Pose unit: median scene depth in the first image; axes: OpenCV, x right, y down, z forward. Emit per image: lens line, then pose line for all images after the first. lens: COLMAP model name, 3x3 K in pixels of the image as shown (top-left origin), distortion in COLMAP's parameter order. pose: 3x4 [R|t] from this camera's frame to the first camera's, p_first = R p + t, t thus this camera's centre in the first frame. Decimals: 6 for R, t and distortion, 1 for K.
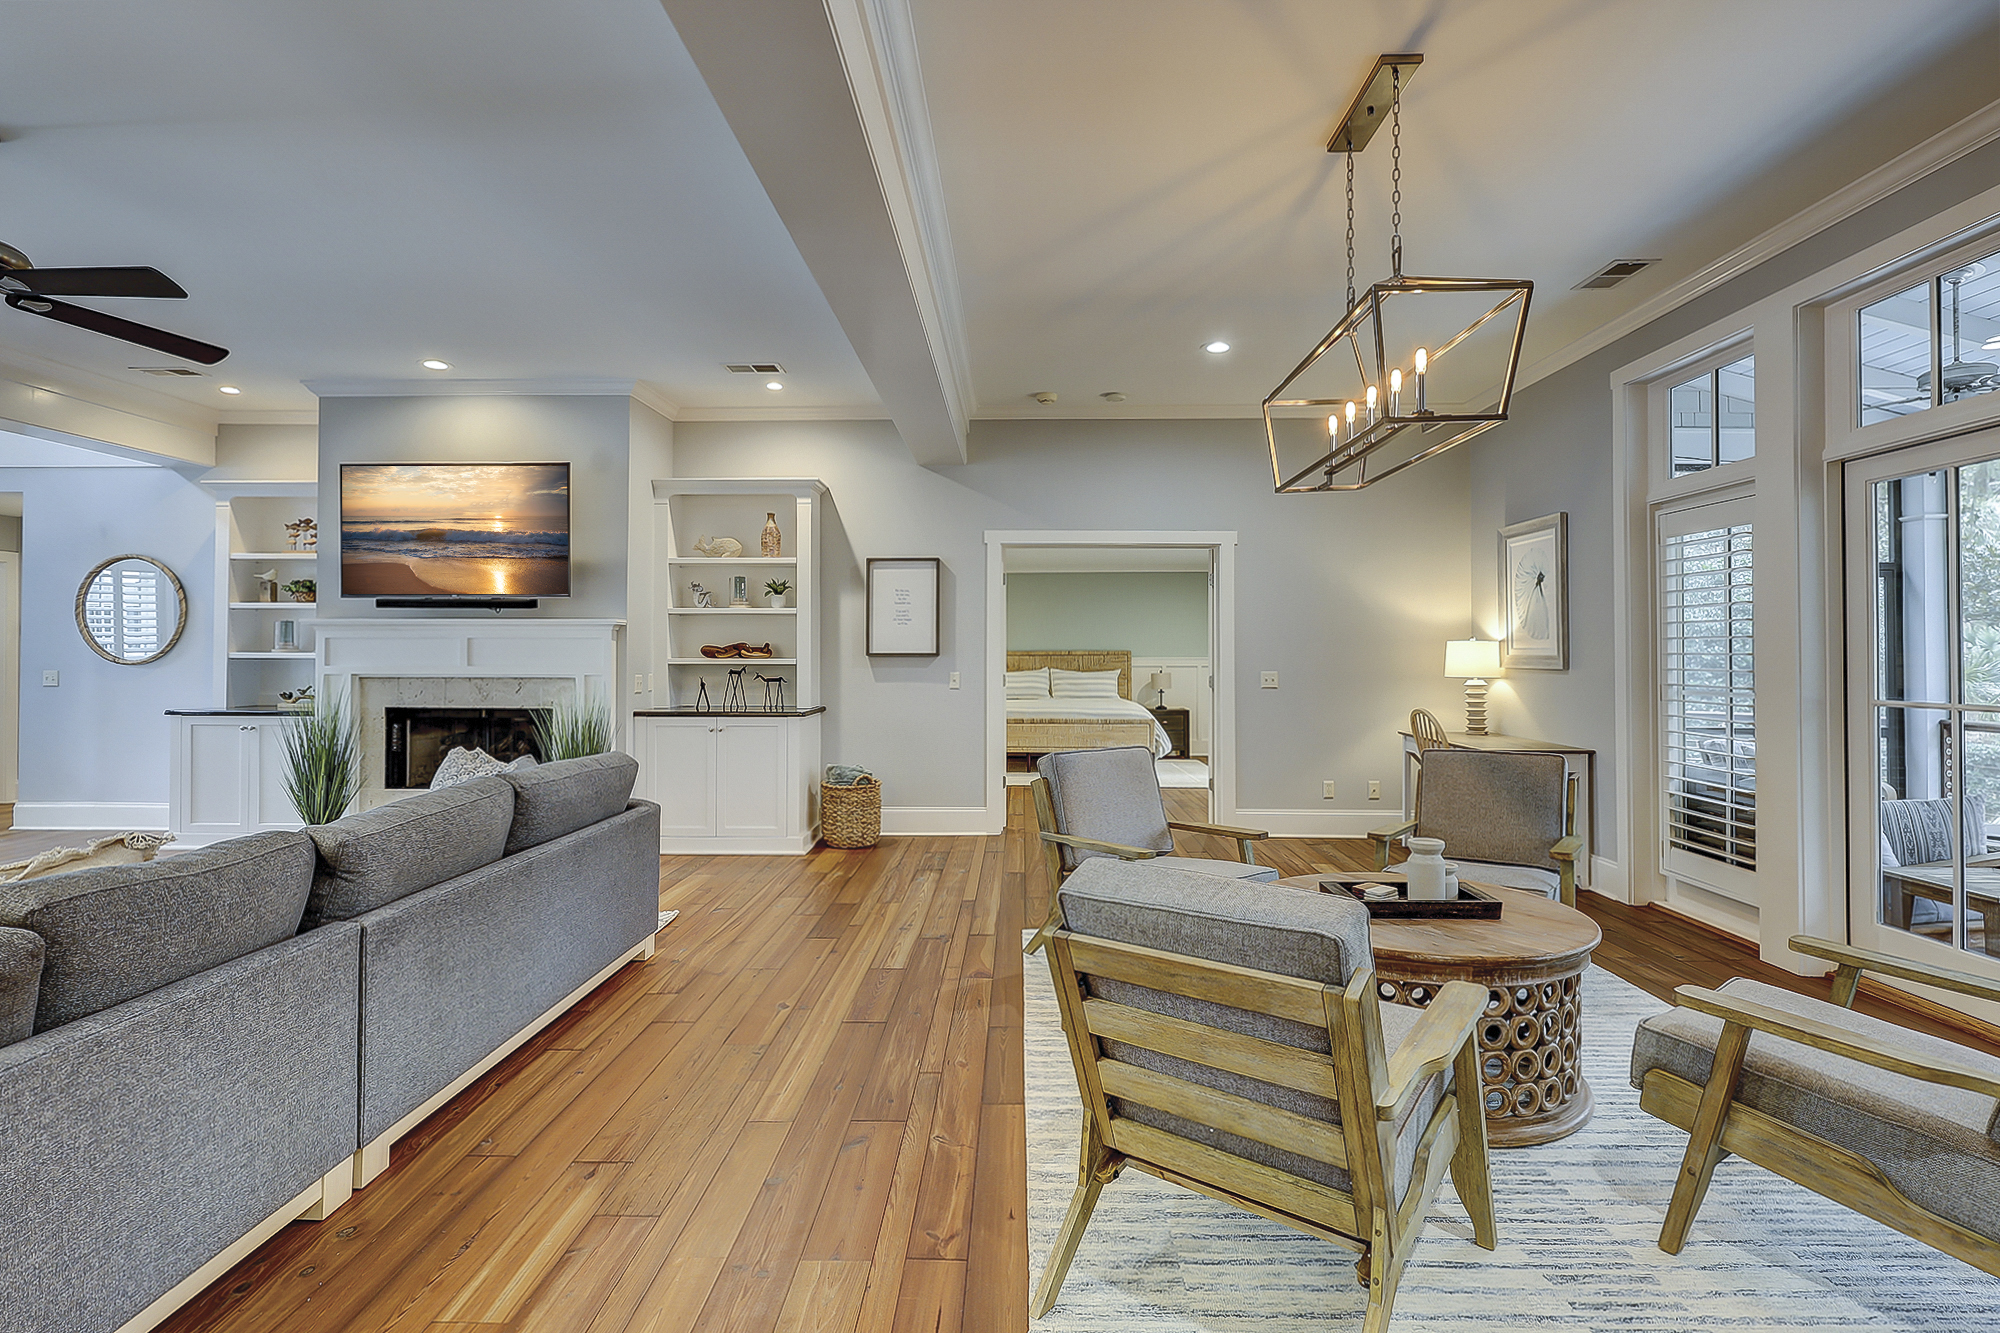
lens RADIAL K [[965.1, 0, 999.8], [0, 965.1, 634.6], [0, 0, 1]] dist [-0.002618, 0.000664]
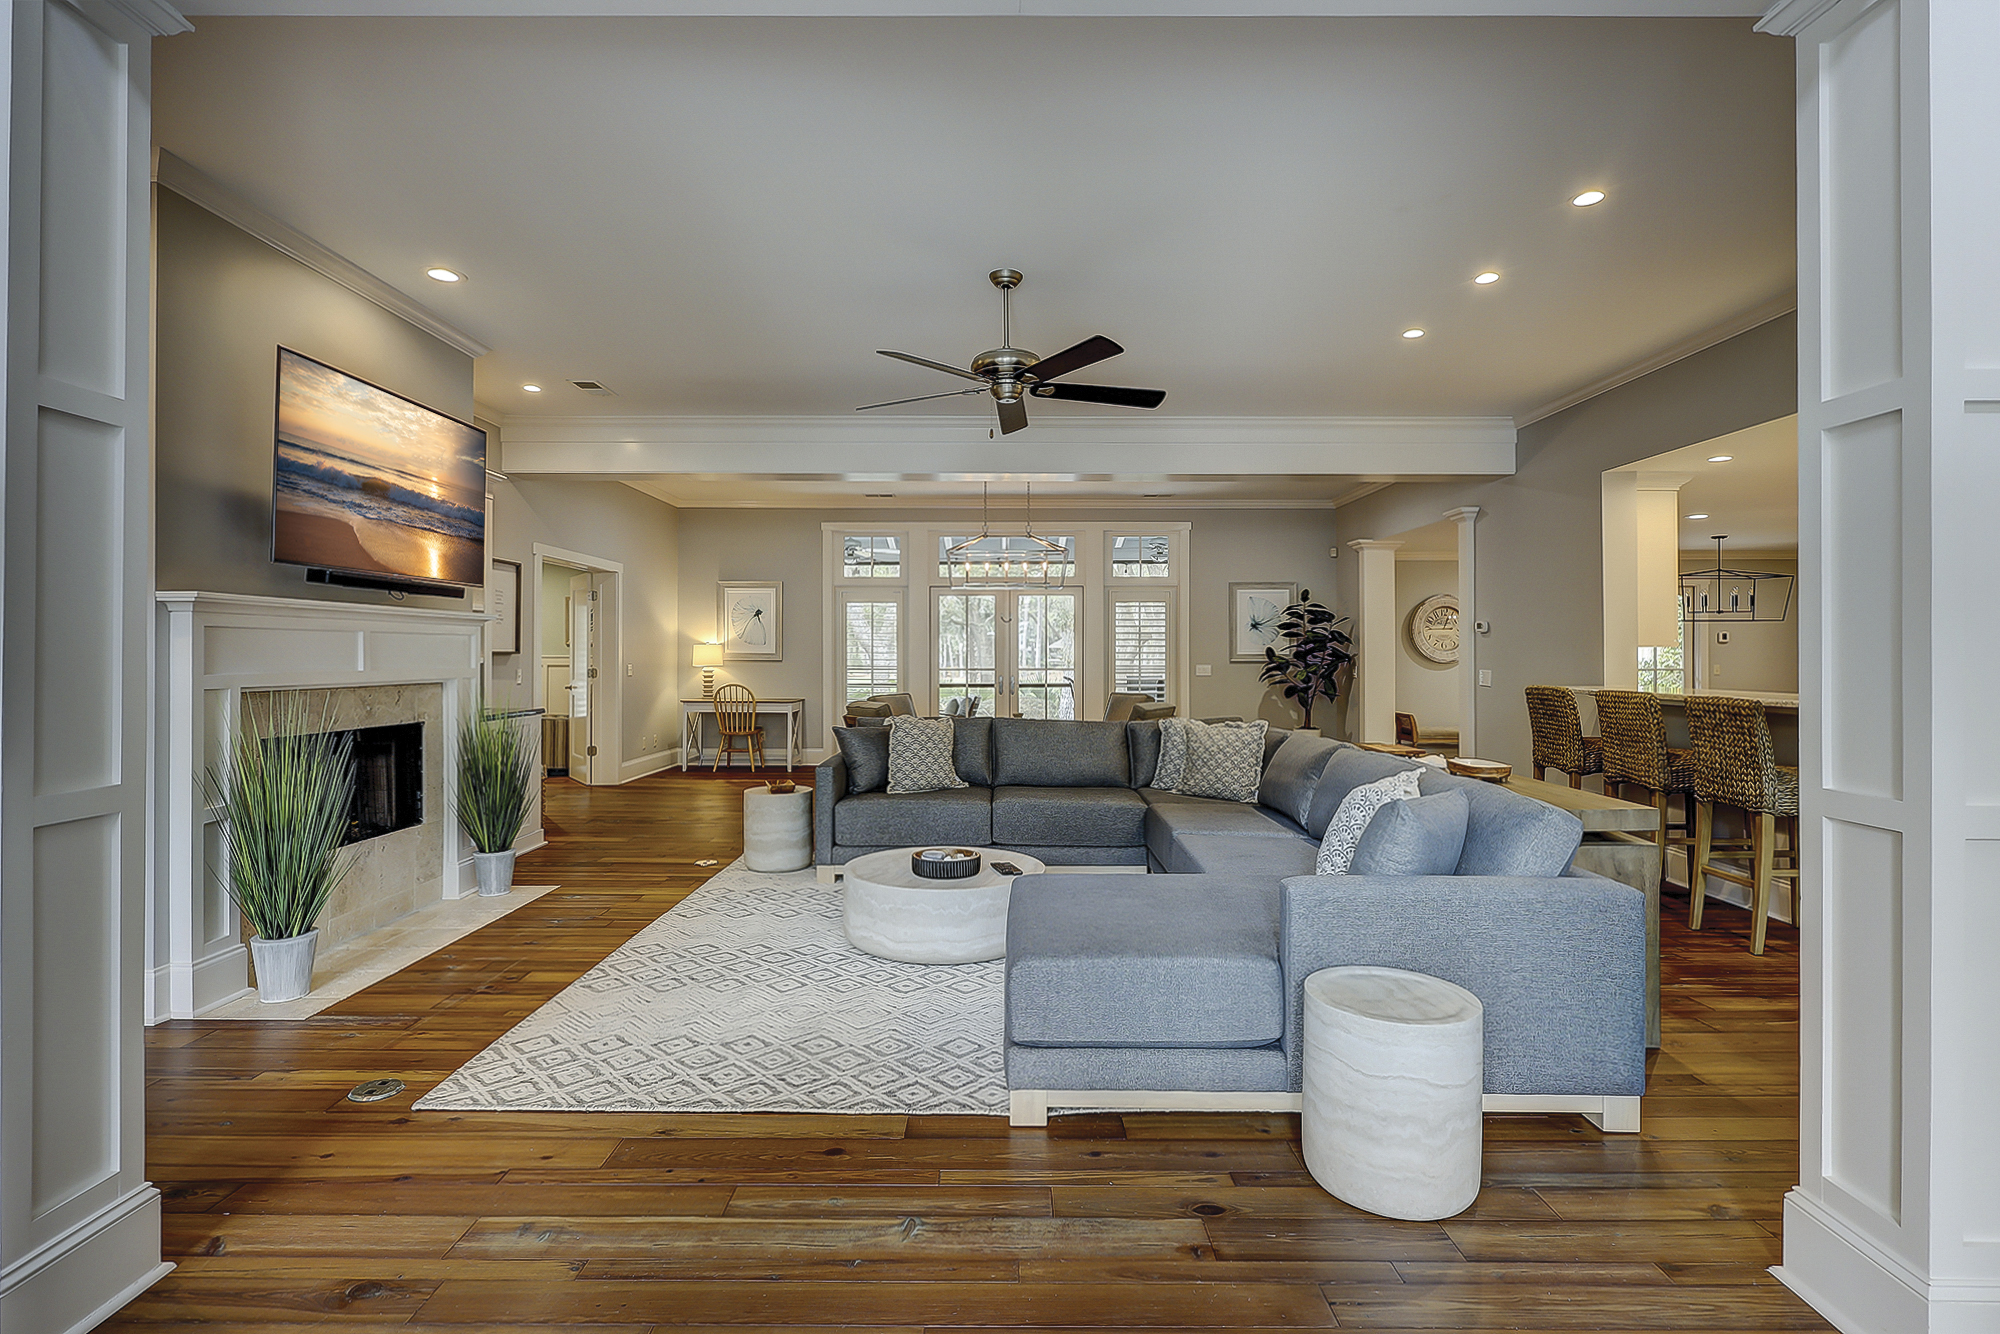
lens RADIAL K [[965.1, 0, 1003.6], [0, 965.1, 671.2], [0, 0, 1]] dist [-0.002618, 0.000664]
pose [[-0.013374, -0.020337, 0.999704, -1.275150], [-0.023577, 0.999522, 0.020018, 0.007372], [-0.999633, -0.023303, -0.013847, 0.528710]]
